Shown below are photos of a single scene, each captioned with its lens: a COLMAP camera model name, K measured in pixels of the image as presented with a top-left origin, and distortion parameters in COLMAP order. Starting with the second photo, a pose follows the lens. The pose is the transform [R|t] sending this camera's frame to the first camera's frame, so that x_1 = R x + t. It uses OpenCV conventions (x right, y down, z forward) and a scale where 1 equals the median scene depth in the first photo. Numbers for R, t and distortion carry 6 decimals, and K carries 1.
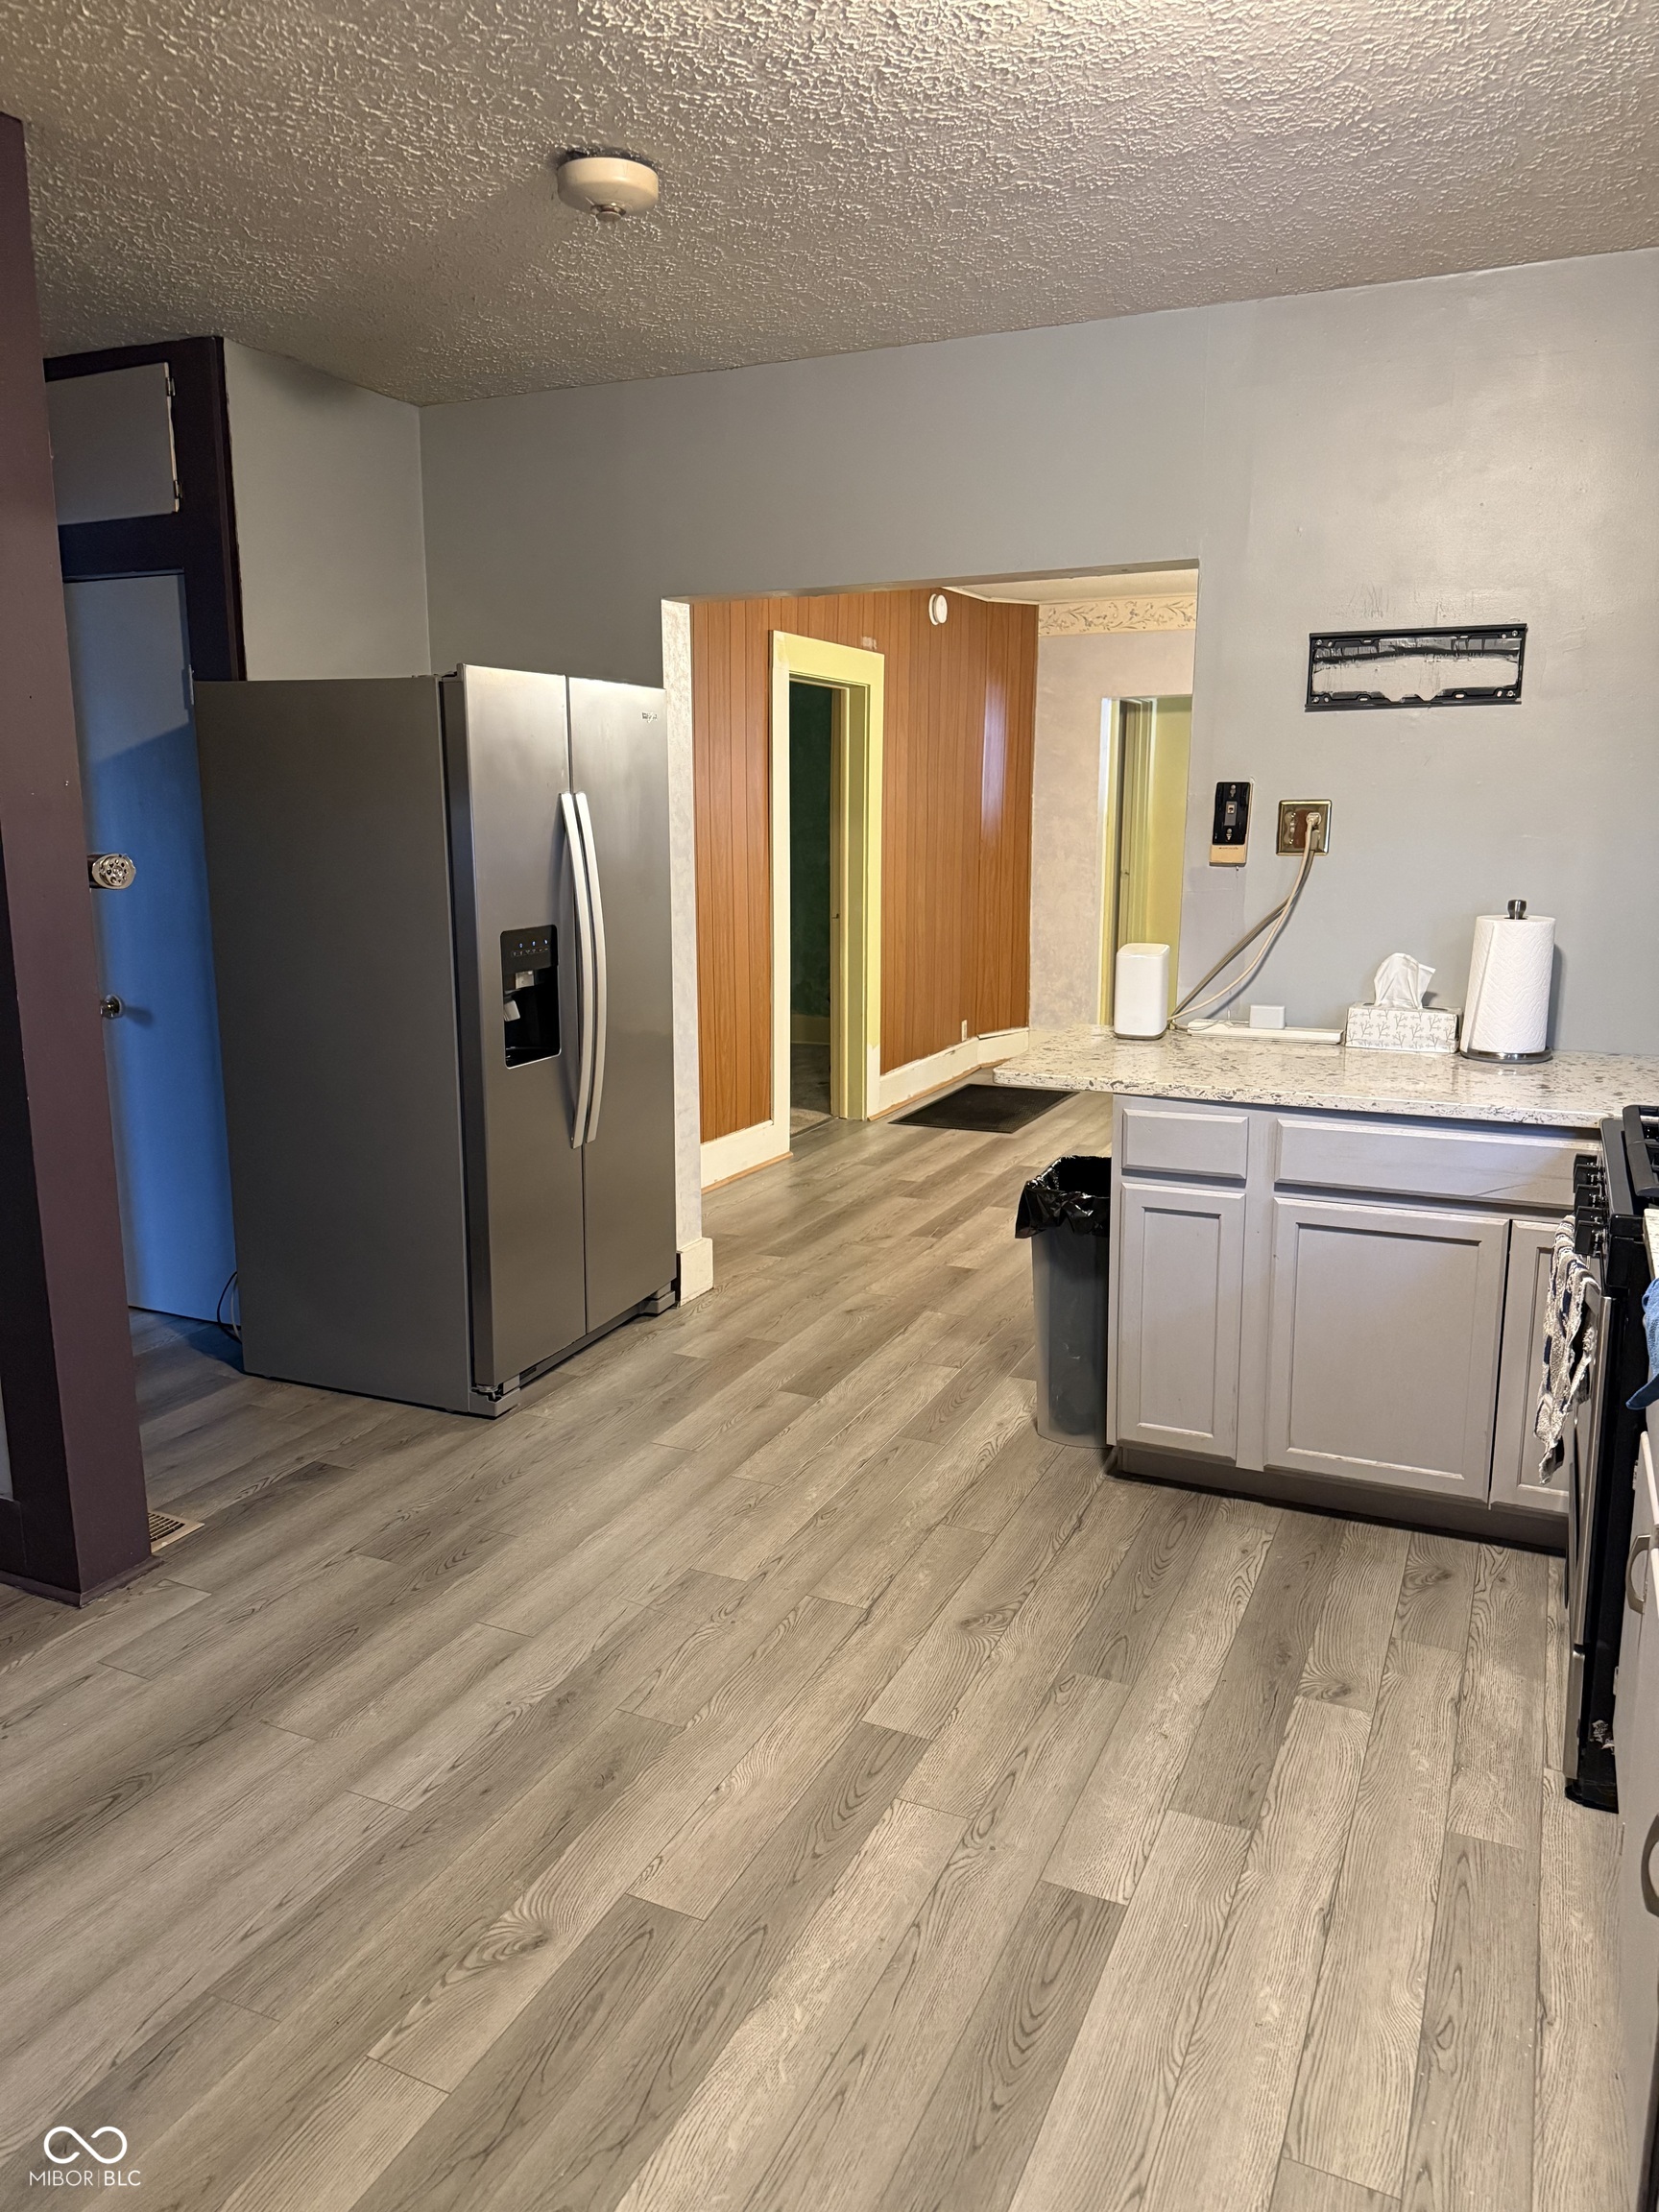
lens RADIAL K [[1555.4, 0, 834.5], [0, 1555.4, 1109.4], [0, 0, 1]] dist [0.021140, 0.002693]
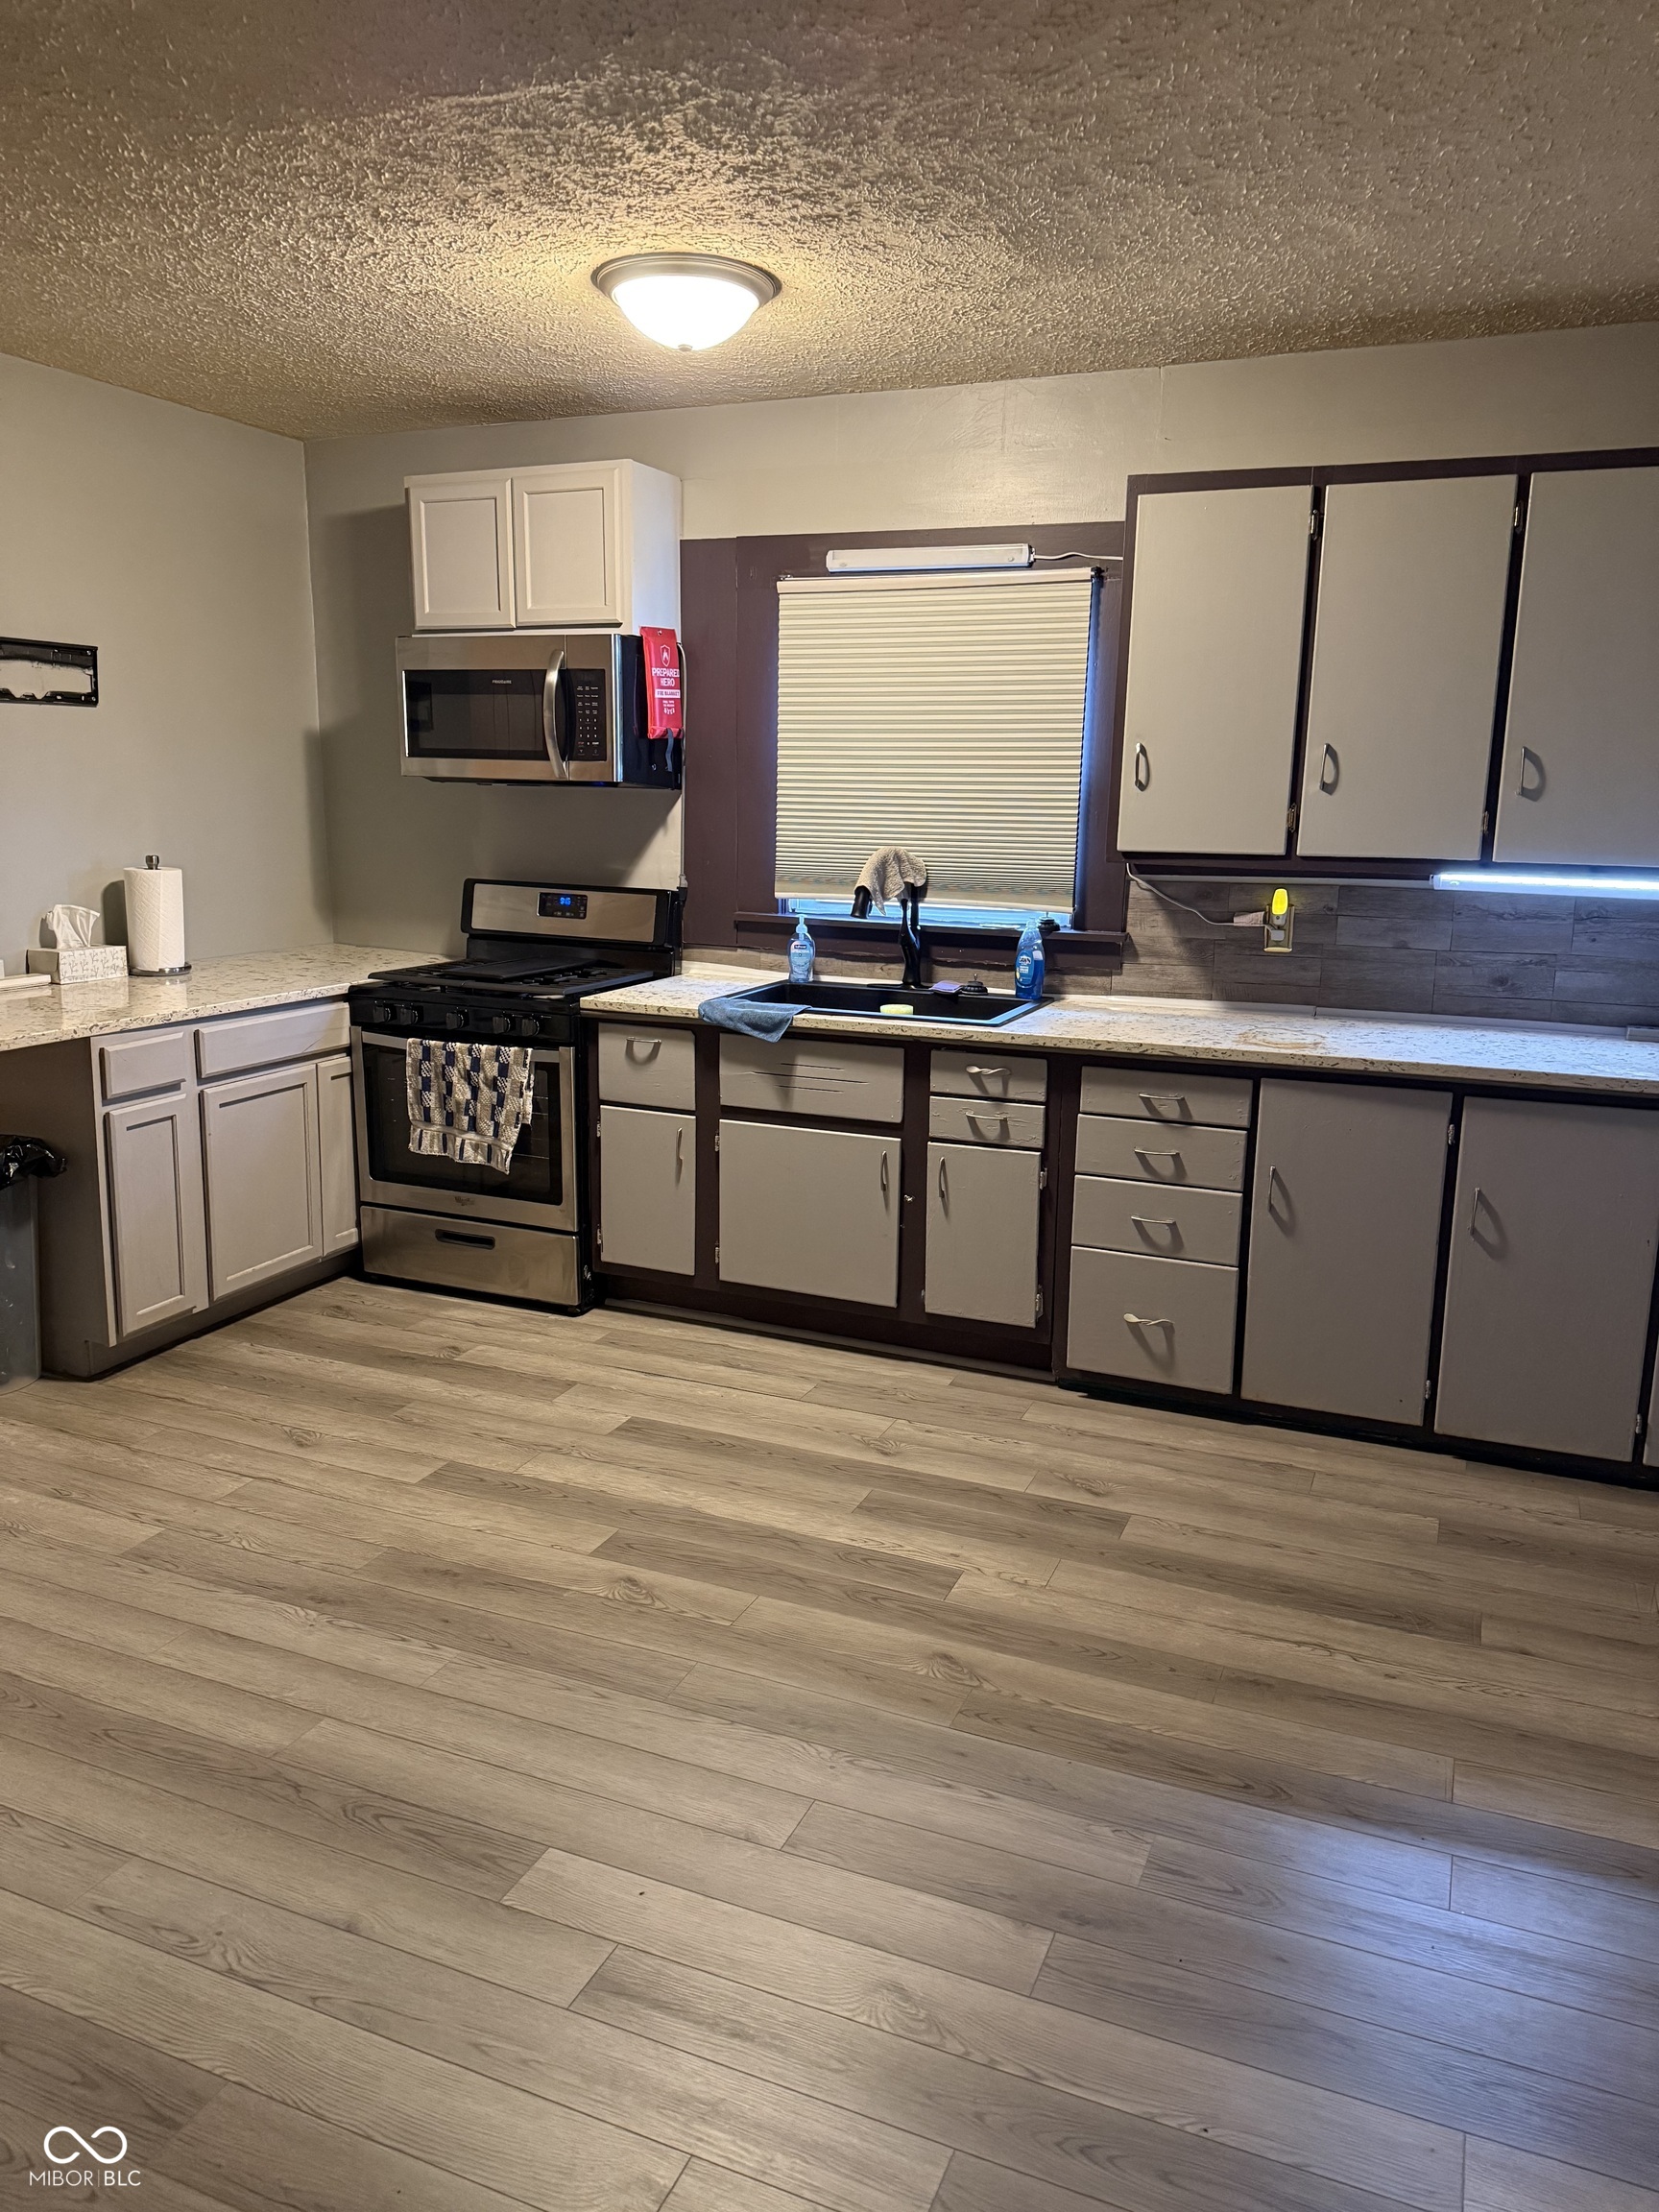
lens RADIAL K [[1555.4, 0, 833.7], [0, 1555.4, 1098.4], [0, 0, 1]] dist [0.021140, 0.002693]
pose [[-0.031427, -0.199437, 0.979407, -1.144898], [0.178071, 0.963097, 0.201830, -0.119850], [-0.983516, 0.180746, 0.005247, 0.543120]]
